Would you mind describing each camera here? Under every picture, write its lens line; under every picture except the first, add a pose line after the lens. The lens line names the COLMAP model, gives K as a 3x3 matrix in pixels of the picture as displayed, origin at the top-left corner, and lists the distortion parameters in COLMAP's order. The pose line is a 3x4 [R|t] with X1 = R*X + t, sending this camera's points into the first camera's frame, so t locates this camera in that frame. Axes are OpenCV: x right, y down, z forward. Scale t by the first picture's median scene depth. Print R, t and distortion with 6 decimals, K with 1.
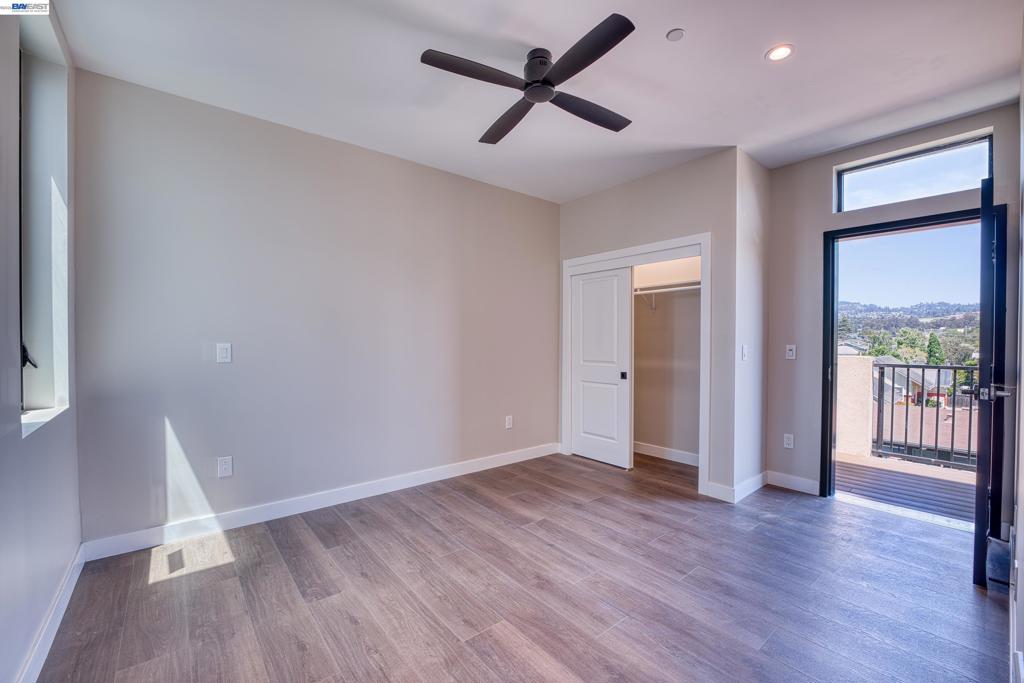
lens RADIAL K [[422.1, 0, 512.0], [0, 422.1, 341.5], [0, 0, 1]] dist [-0.001087, -0.000111]
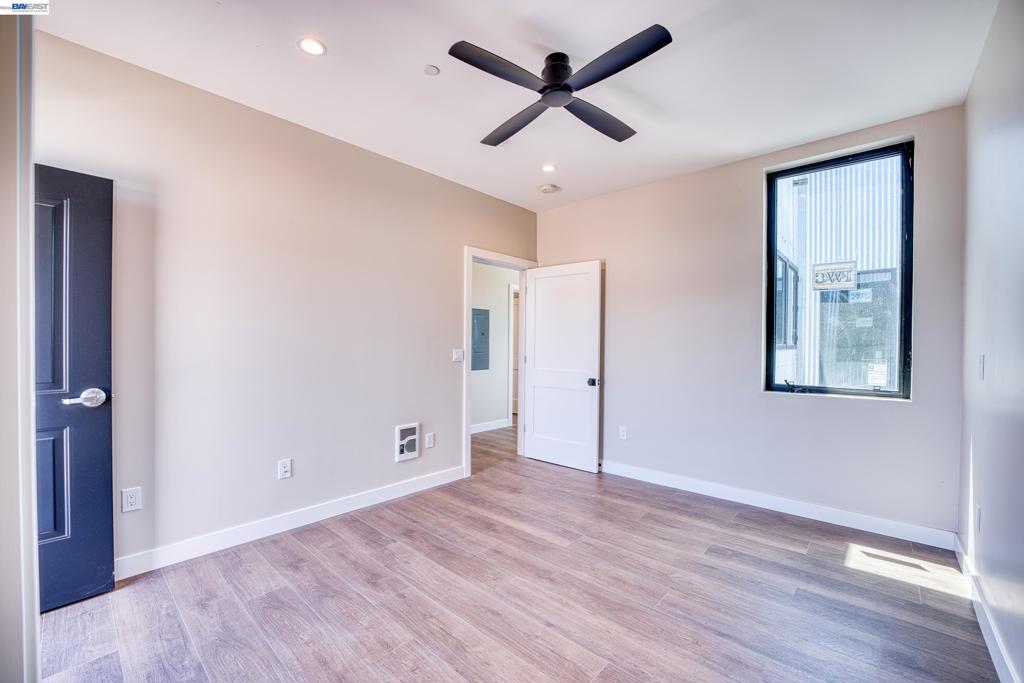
lens RADIAL K [[422.1, 0, 512.0], [0, 422.1, 341.5], [0, 0, 1]] dist [-0.001087, -0.000111]
pose [[-0.986575, -0.013509, -0.162748, 0.284515], [-0.012109, 0.999881, -0.009590, -0.000154], [0.162858, -0.007491, -0.986621, 1.726288]]
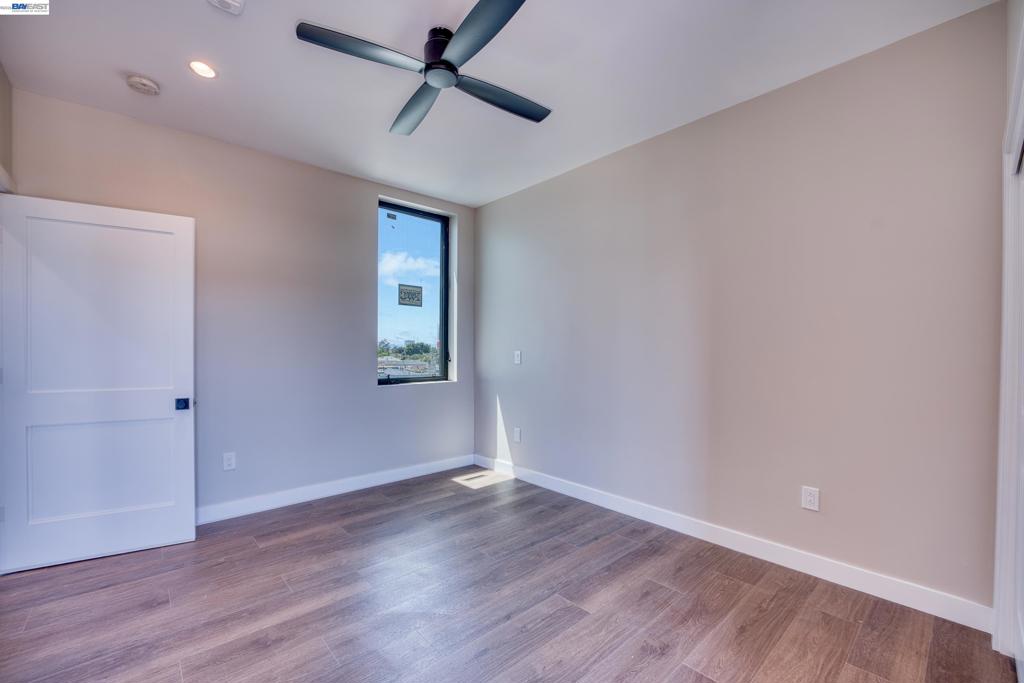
lens RADIAL K [[430.2, 0, 508.2], [0, 430.2, 347.5], [0, 0, 1]] dist [-0.002690, -0.000136]
pose [[0.043878, -0.006642, -0.999015, 0.874338], [-0.000968, 0.999977, -0.006691, 0.003486], [0.999036, 0.001261, 0.043871, 0.972090]]
